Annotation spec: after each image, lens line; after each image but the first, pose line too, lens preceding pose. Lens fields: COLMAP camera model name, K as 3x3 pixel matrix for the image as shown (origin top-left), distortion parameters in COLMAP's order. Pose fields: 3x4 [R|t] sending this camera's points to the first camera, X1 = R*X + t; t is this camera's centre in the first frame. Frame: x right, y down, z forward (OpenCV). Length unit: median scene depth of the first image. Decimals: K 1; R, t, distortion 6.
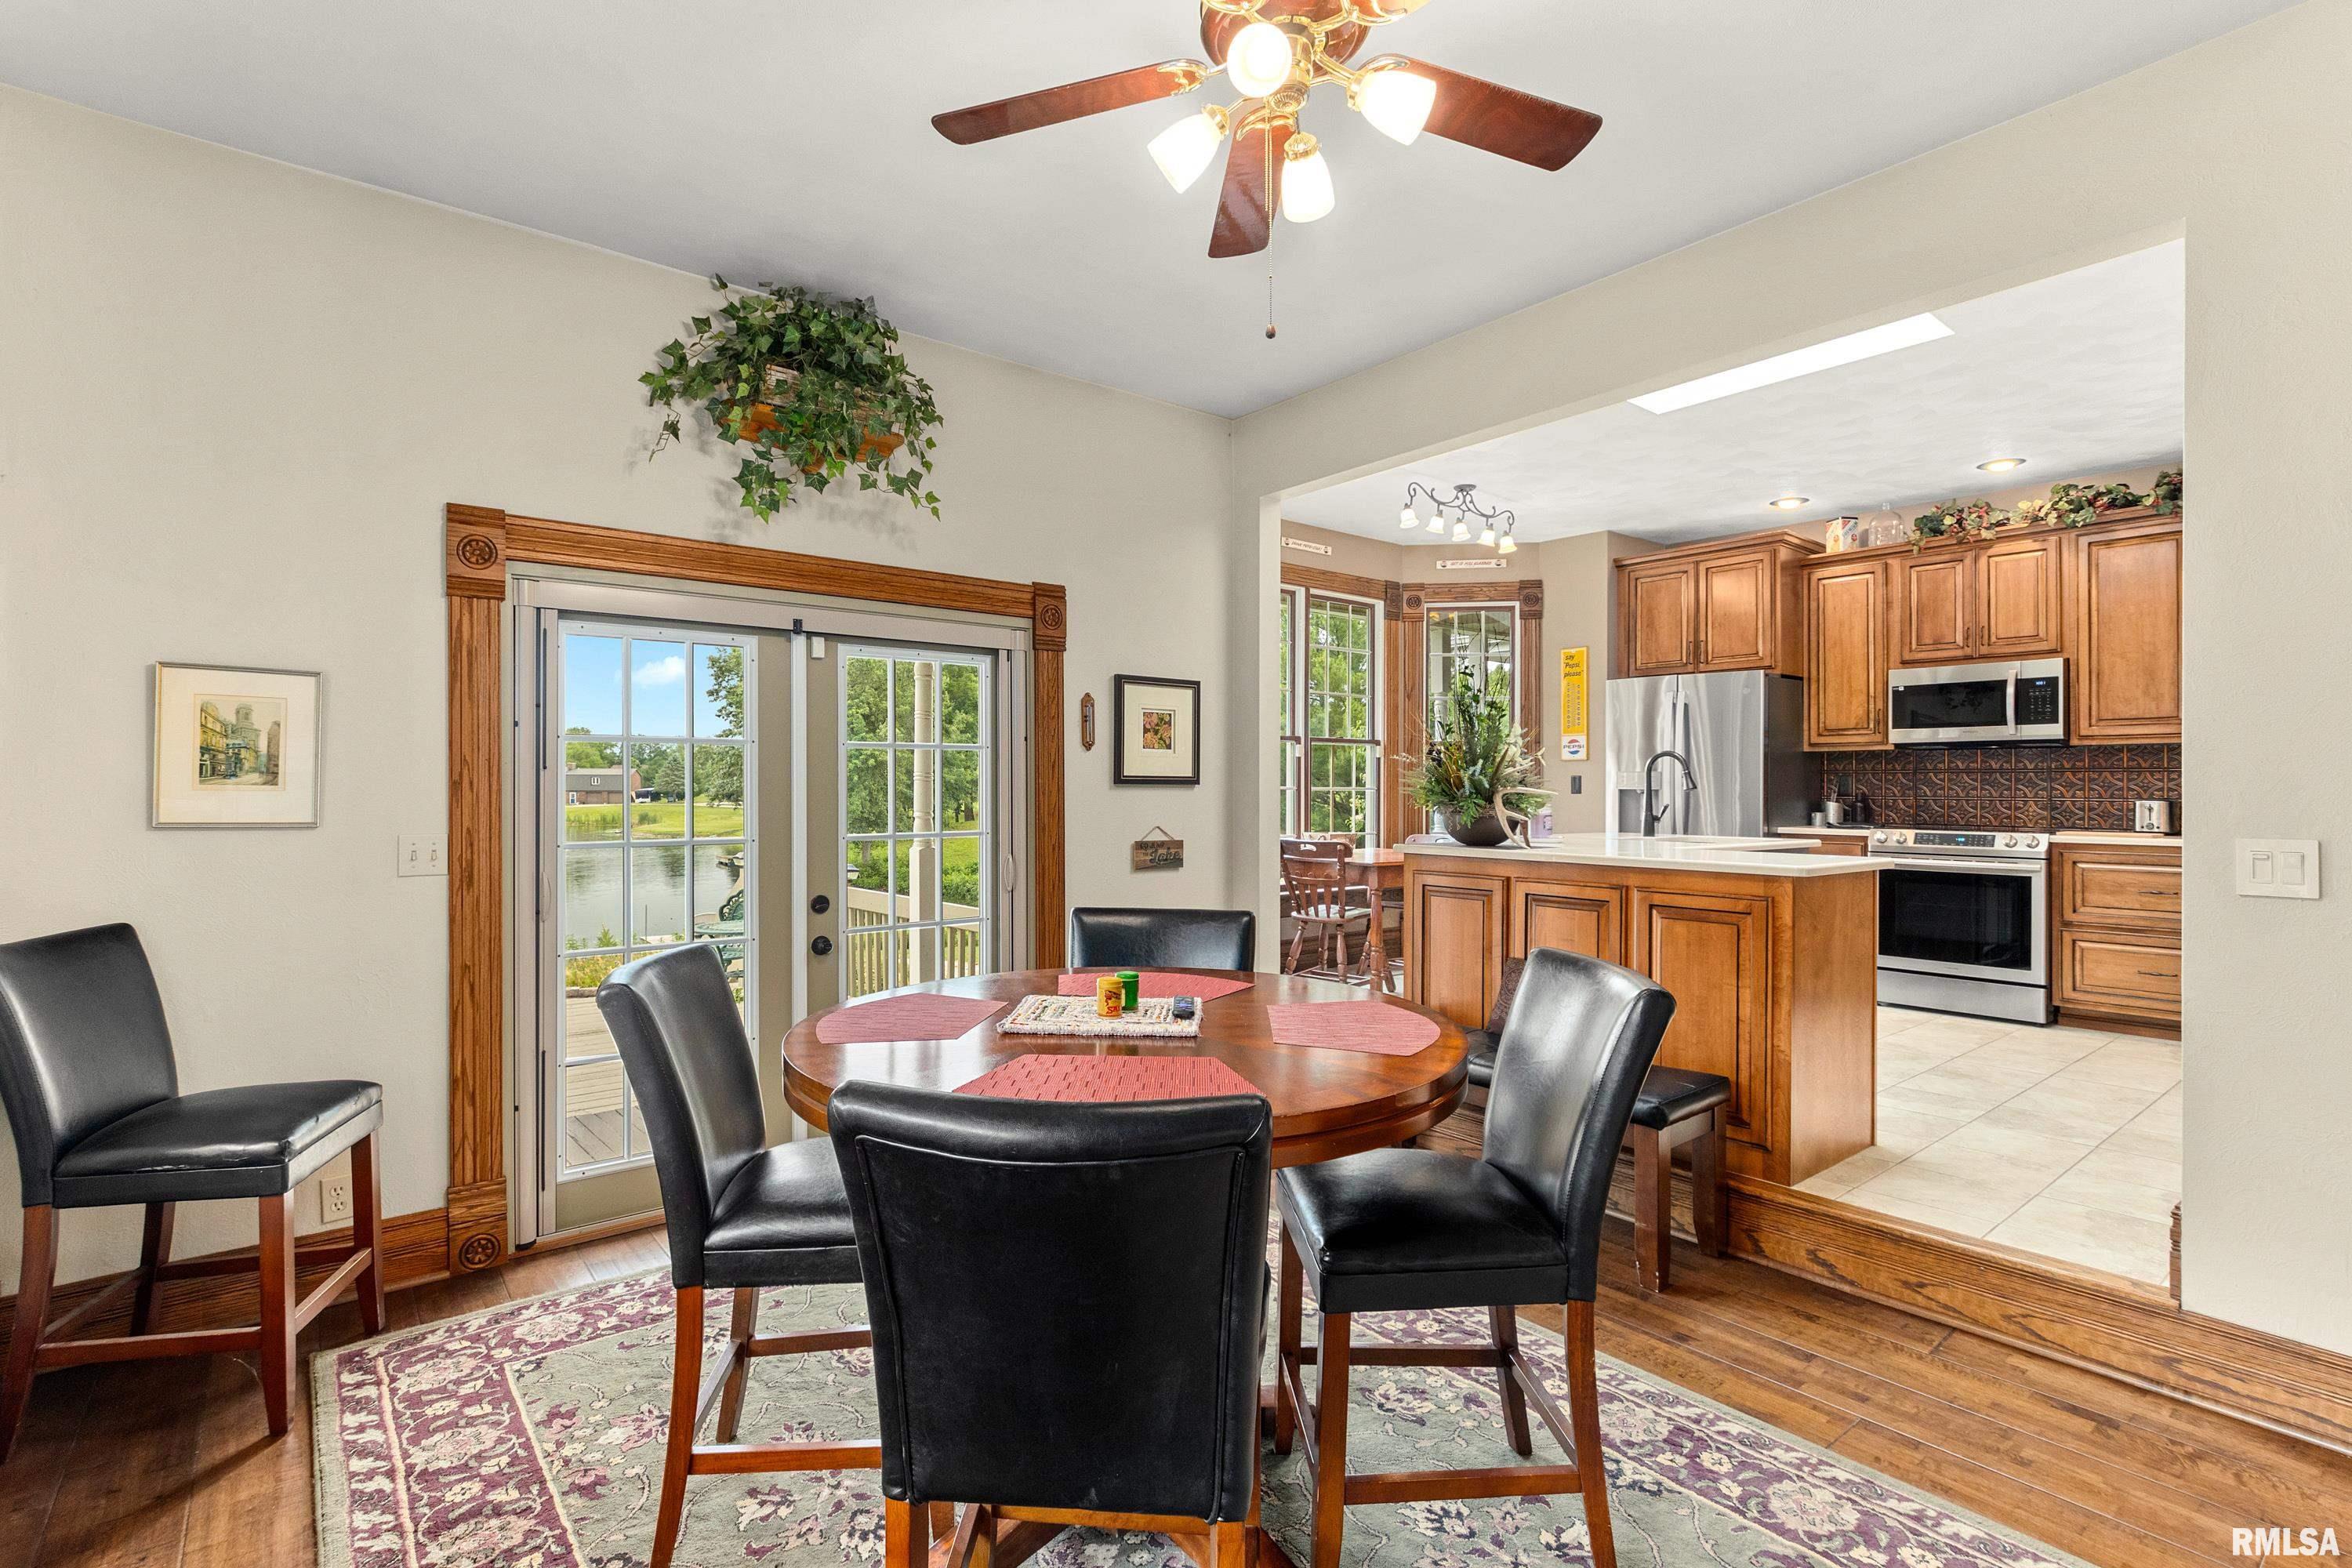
lens RADIAL K [[1114.0, 0, 1154.5], [0, 1114.0, 780.8], [0, 0, 1]] dist [0.001234, -0.002314]
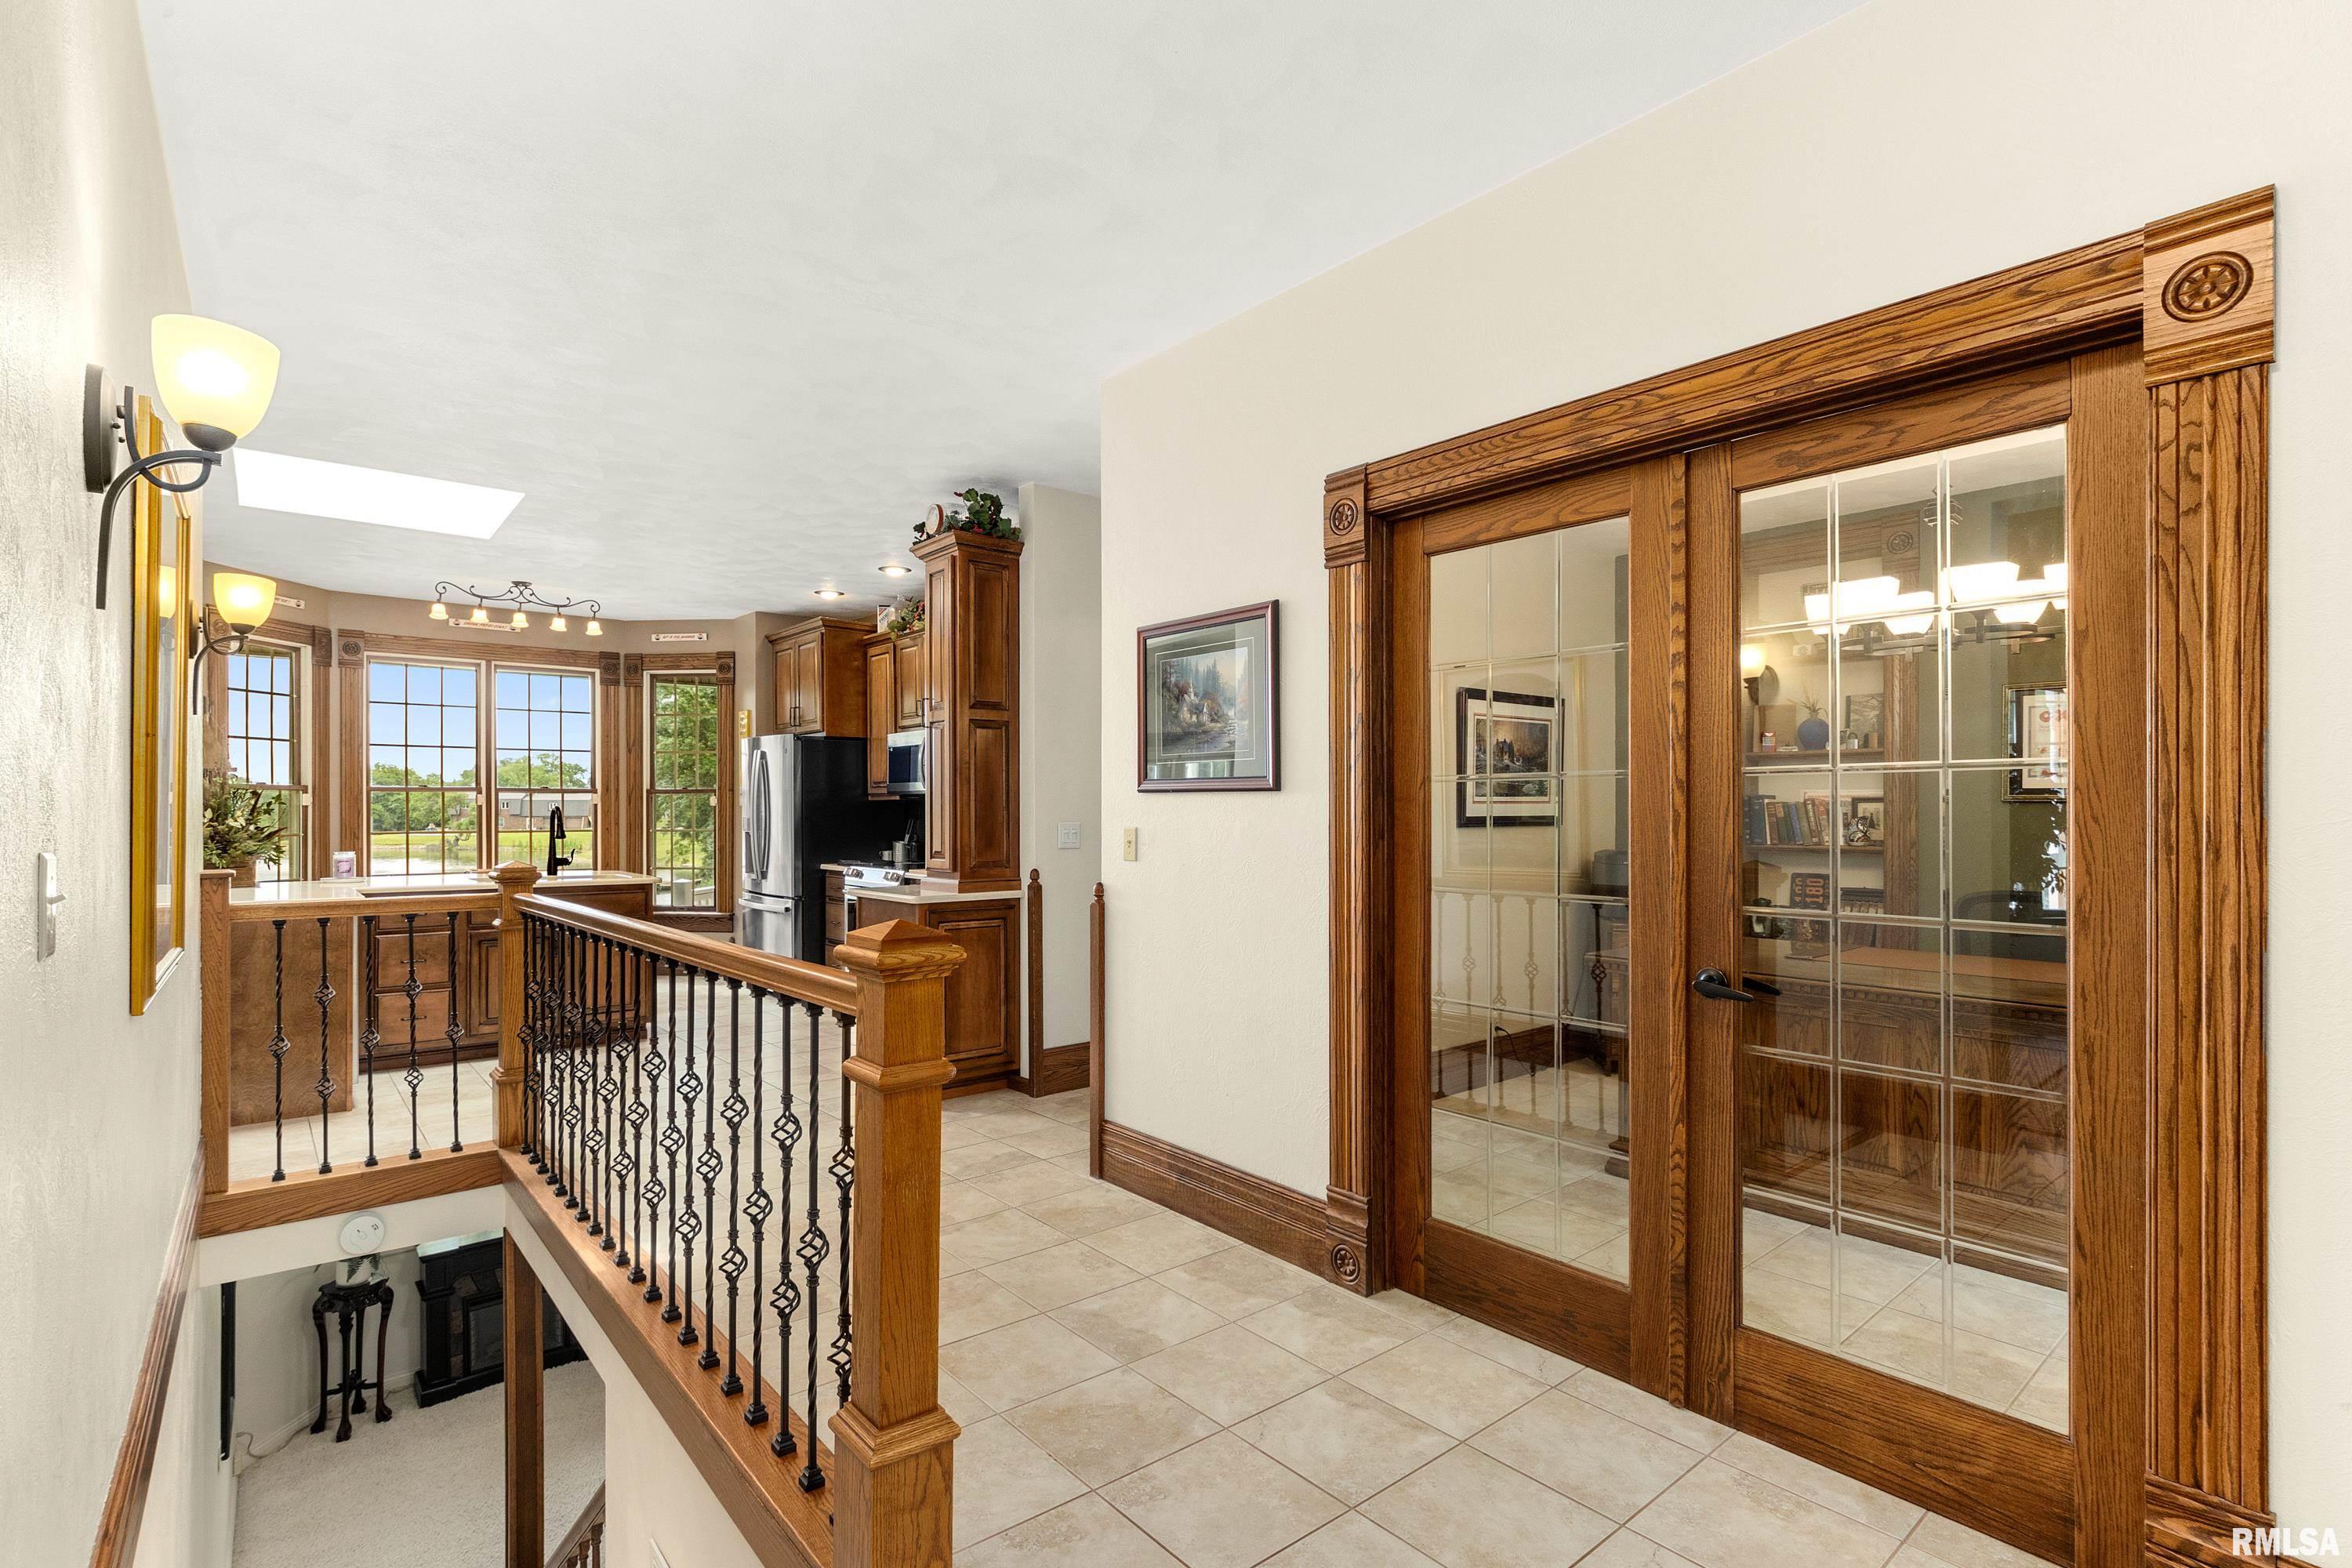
lens RADIAL K [[1092.8, 0, 1176.2], [0, 1092.8, 805.3], [0, 0, 1]] dist [0.000879, -0.017779]
pose [[0.999406, -0.002779, 0.034351, 0.967253], [0.002718, 0.999995, 0.001824, -0.024644], [-0.034356, -0.001729, 0.999408, -0.204284]]
